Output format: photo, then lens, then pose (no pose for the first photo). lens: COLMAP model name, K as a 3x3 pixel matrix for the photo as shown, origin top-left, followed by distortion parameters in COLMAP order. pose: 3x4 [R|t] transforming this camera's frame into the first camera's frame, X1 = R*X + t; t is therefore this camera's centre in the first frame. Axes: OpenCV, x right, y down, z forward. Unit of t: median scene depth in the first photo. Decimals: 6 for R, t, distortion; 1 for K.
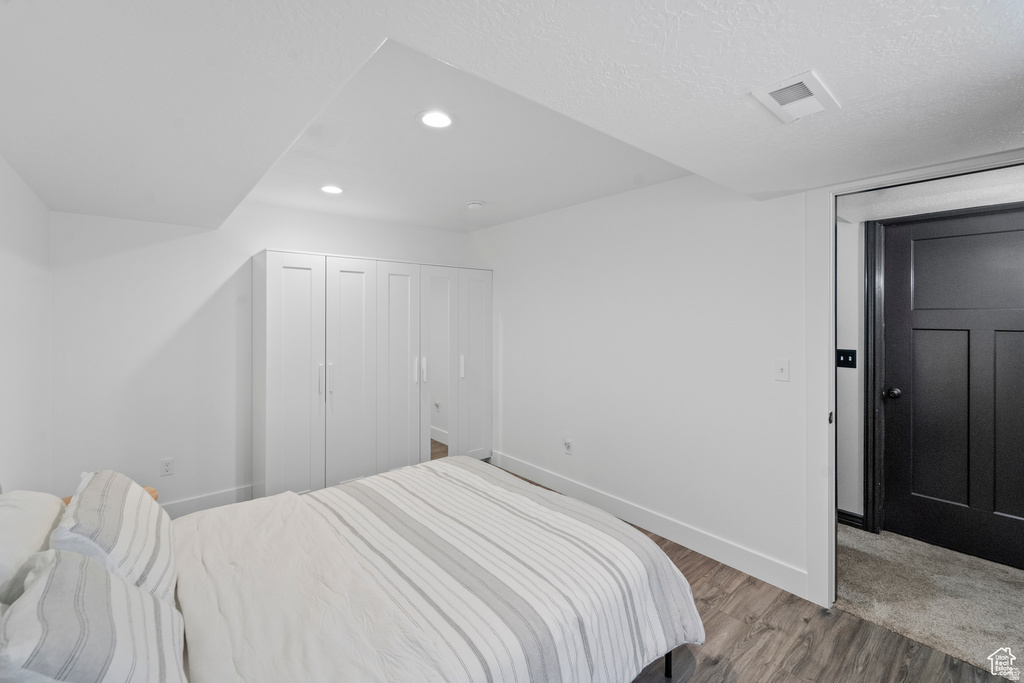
lens RADIAL K [[432.0, 0, 517.2], [0, 432.0, 323.5], [0, 0, 1]] dist [-0.001295, -0.000367]
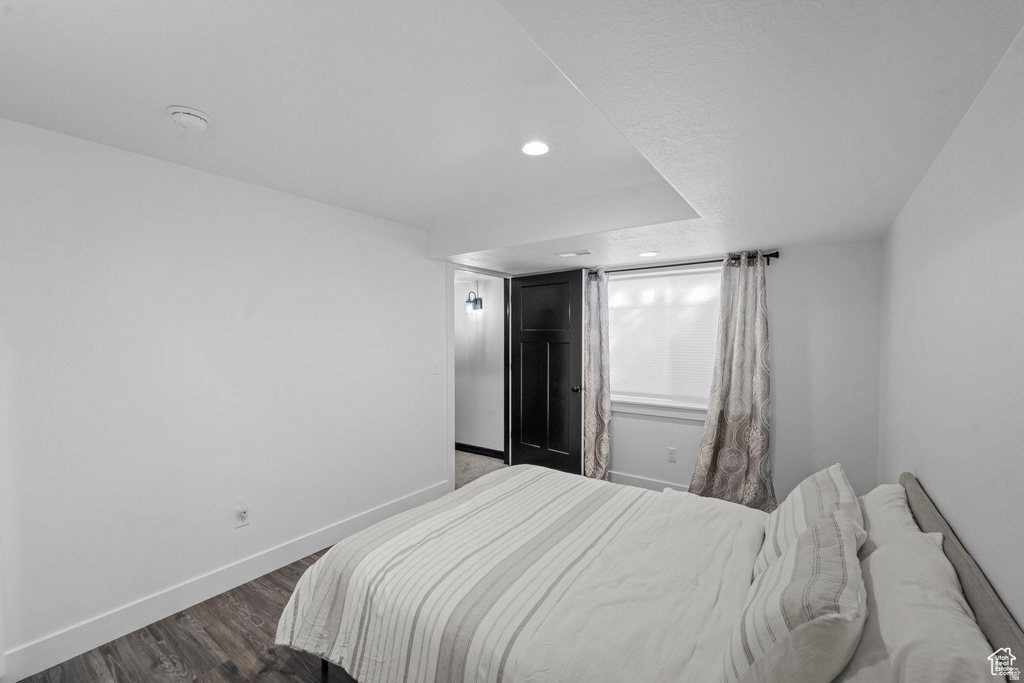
lens RADIAL K [[427.6, 0, 509.2], [0, 427.6, 334.2], [0, 0, 1]] dist [0.011852, -0.007039]
pose [[-0.235226, 0.000066, 0.971941, -1.110362], [0.013871, 0.999898, 0.003289, -0.019638], [-0.971842, 0.014255, -0.235203, 1.200587]]
